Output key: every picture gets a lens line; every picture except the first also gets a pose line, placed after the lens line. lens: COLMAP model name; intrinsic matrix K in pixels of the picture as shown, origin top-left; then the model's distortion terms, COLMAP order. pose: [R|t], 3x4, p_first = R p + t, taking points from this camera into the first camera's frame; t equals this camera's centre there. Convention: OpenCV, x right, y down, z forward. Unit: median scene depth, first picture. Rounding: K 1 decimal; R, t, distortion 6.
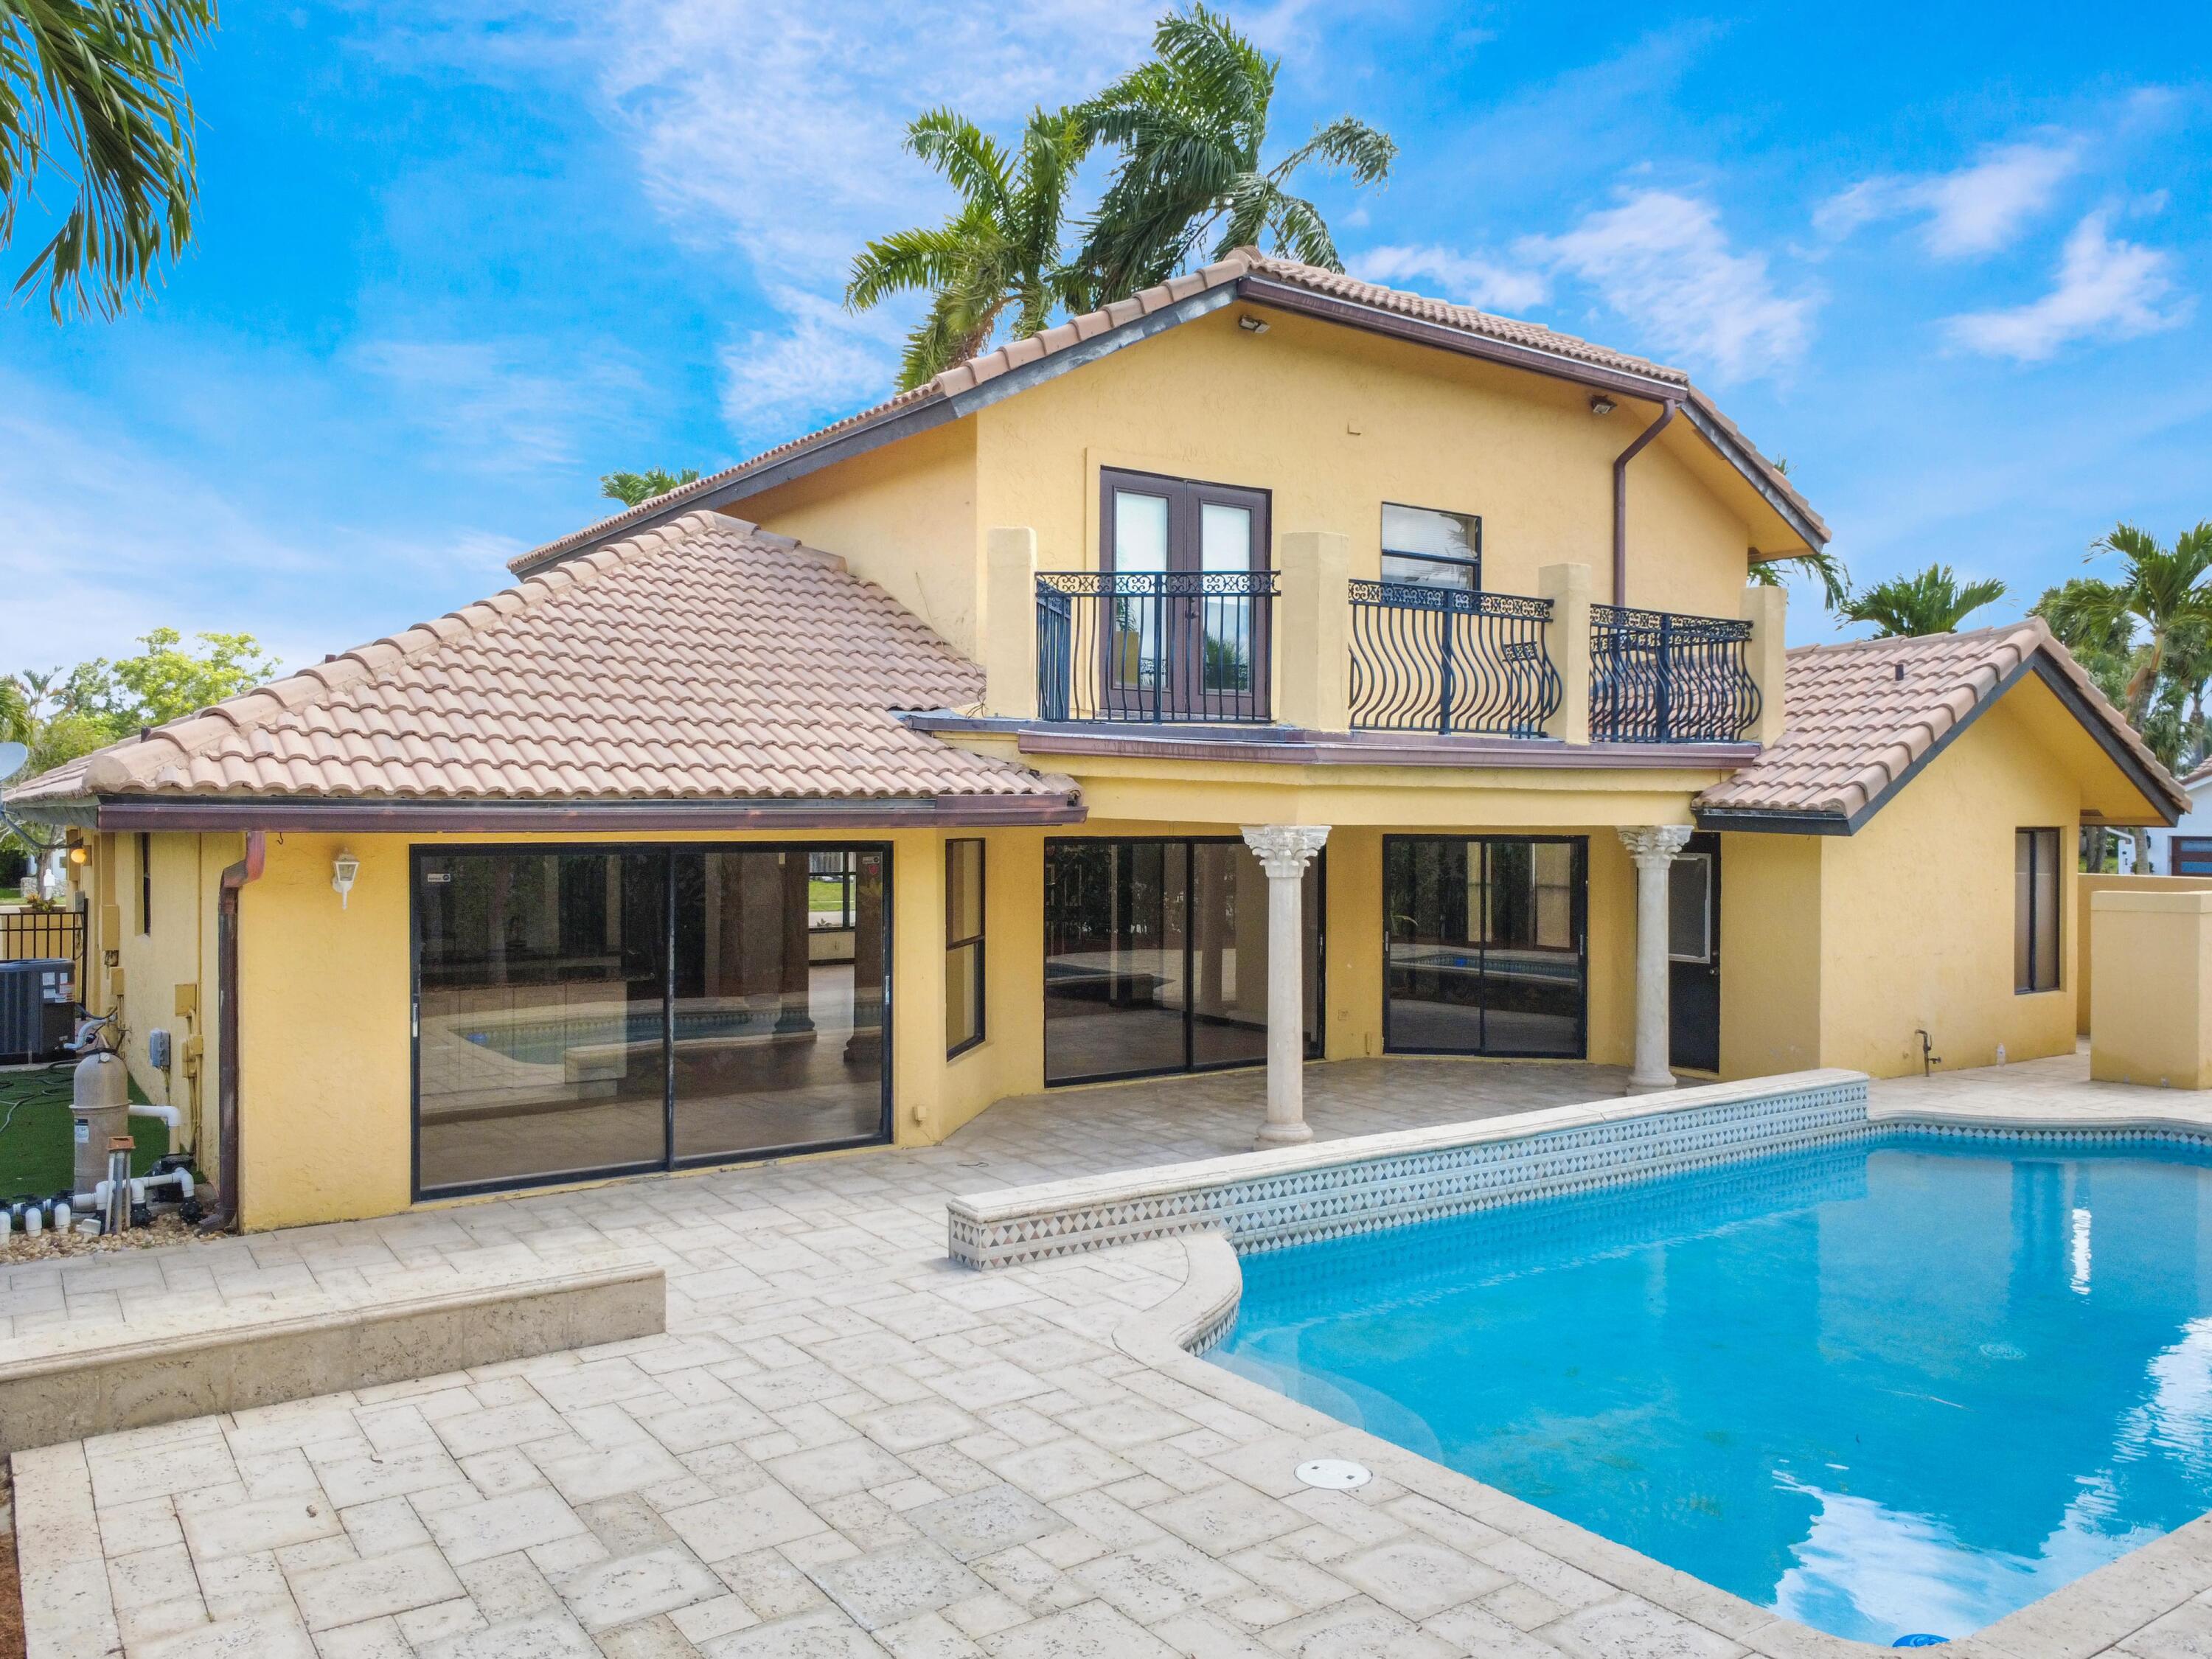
lens RADIAL K [[1622.8, 0, 1080.3], [0, 1622.8, 834.8], [0, 0, 1]] dist [-0.007073, -0.011023]
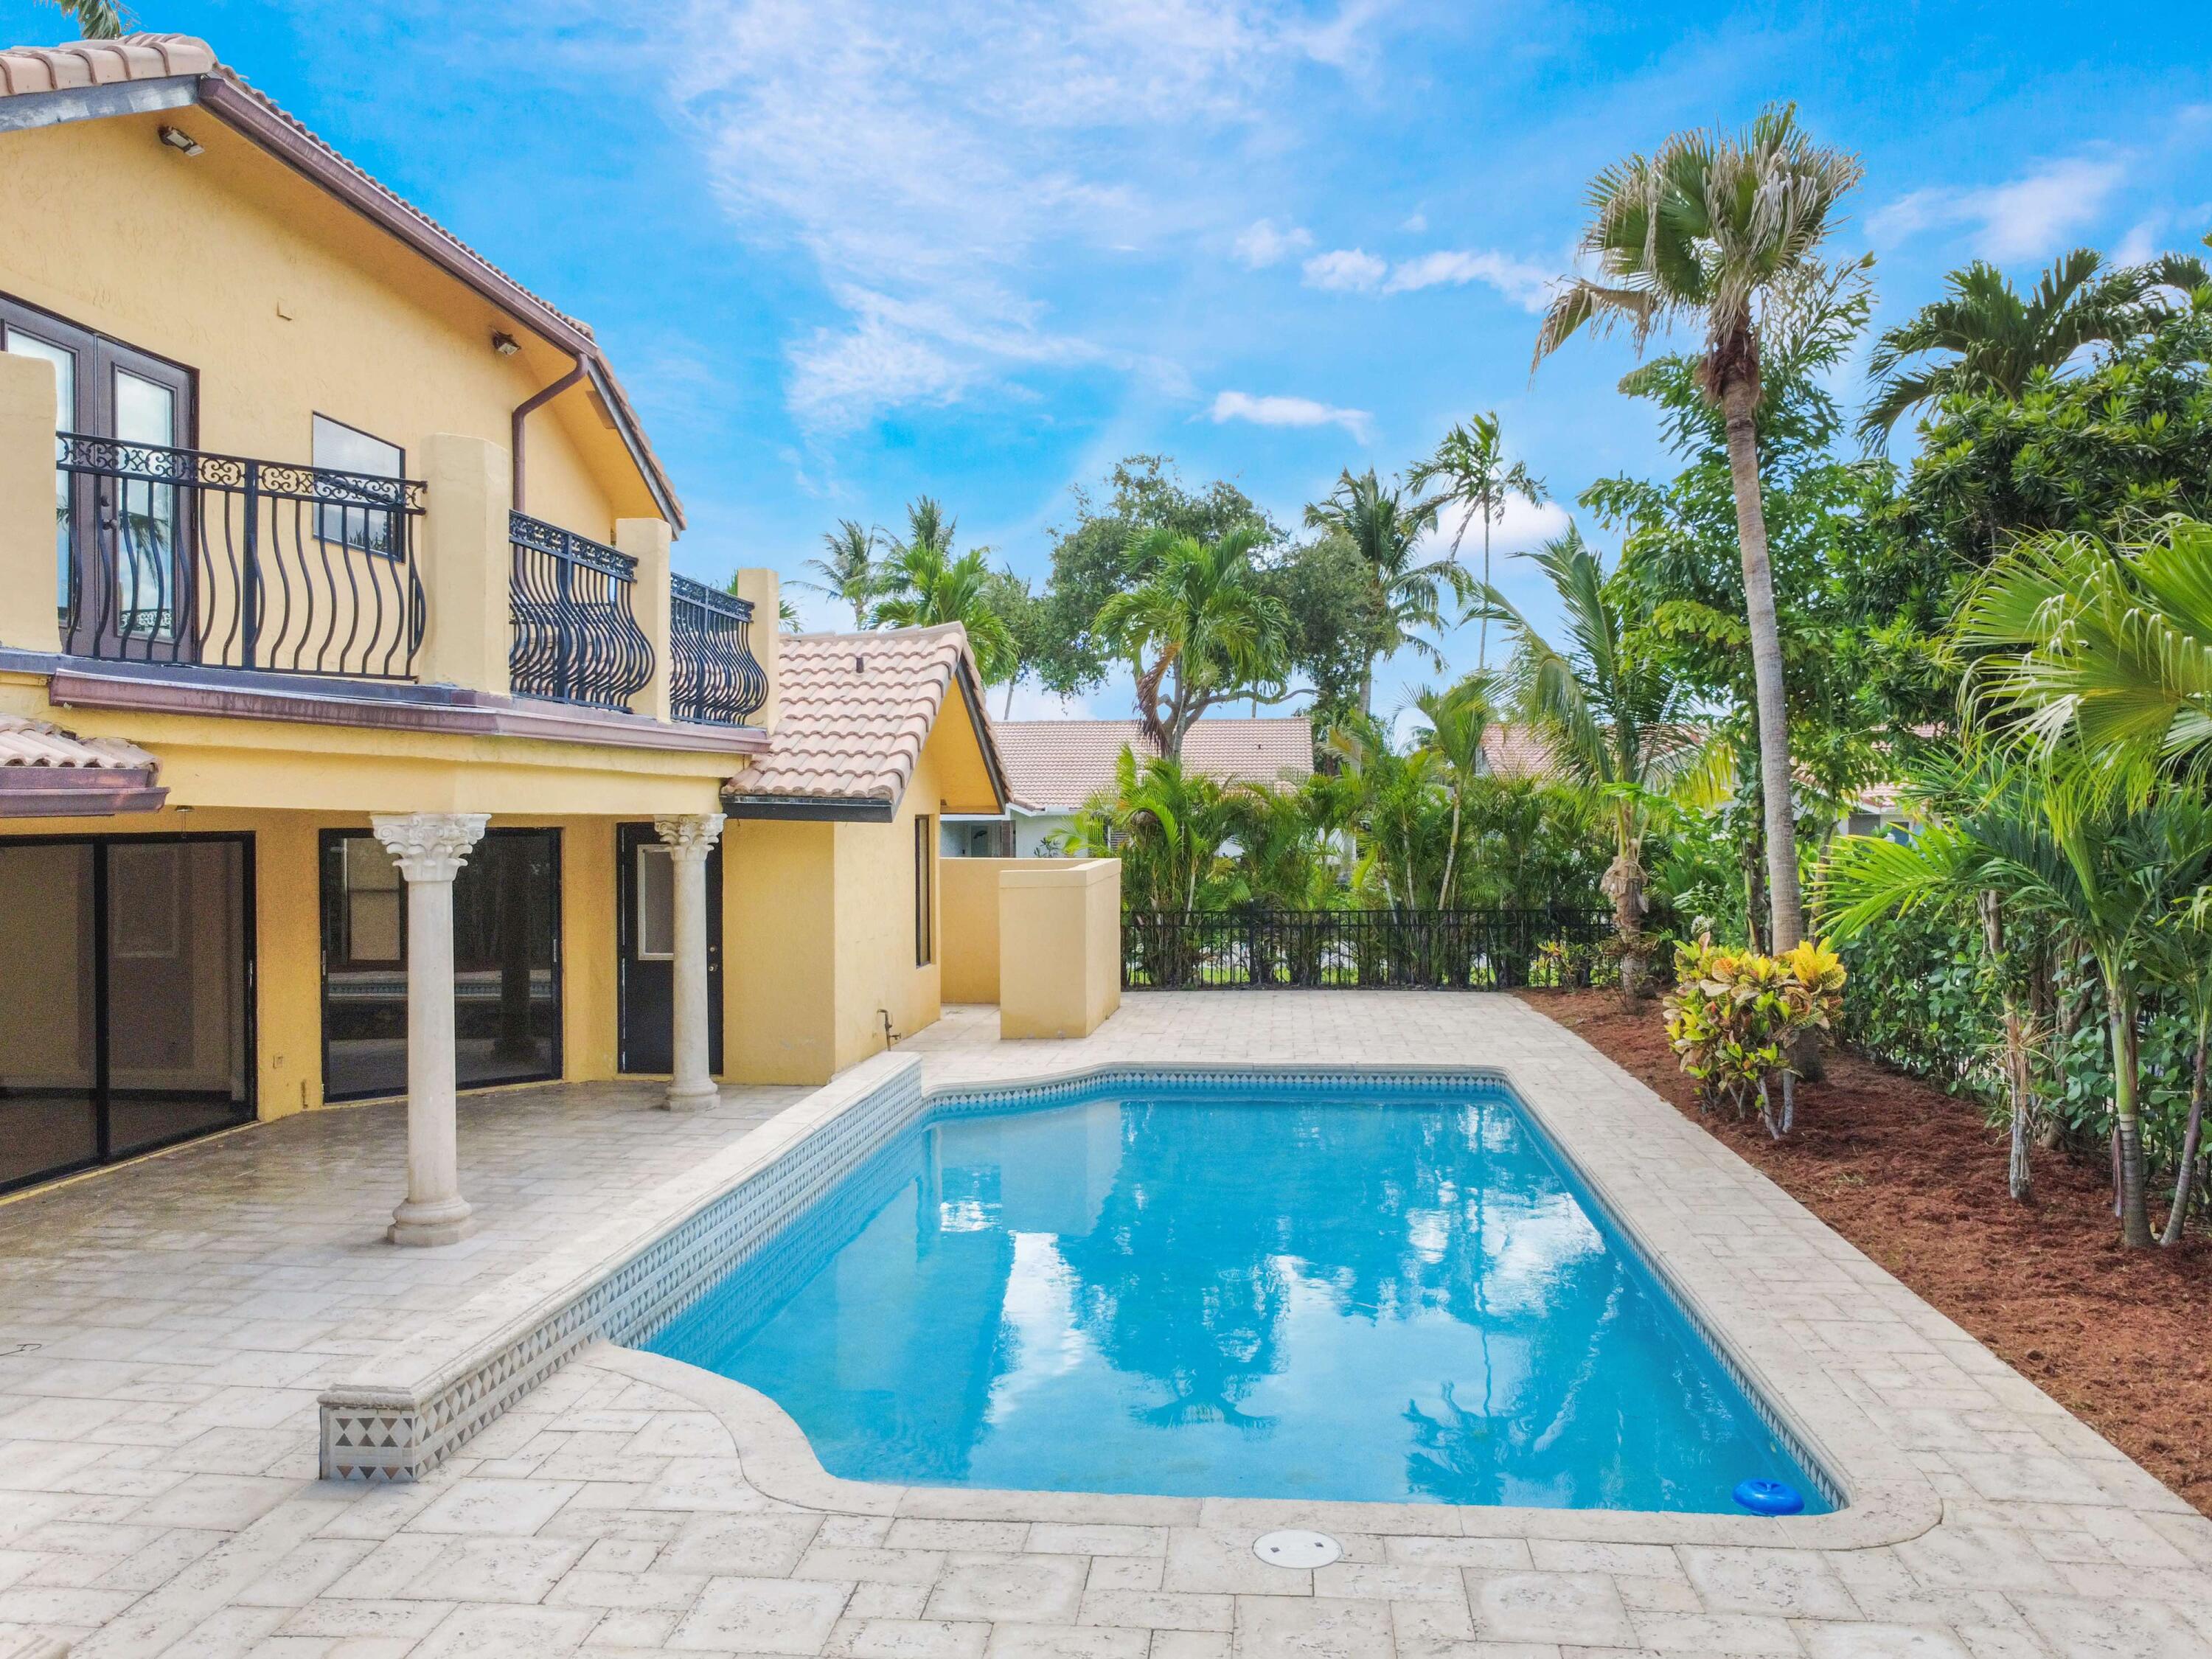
lens RADIAL K [[1691.8, 0, 1116.0], [0, 1691.8, 836.7], [0, 0, 1]] dist [-0.005427, 0.002328]
pose [[0.643587, -0.016595, 0.765193, -0.335264], [0.015791, 0.999840, 0.008403, 0.004188], [-0.765210, 0.006676, 0.643746, 0.281846]]
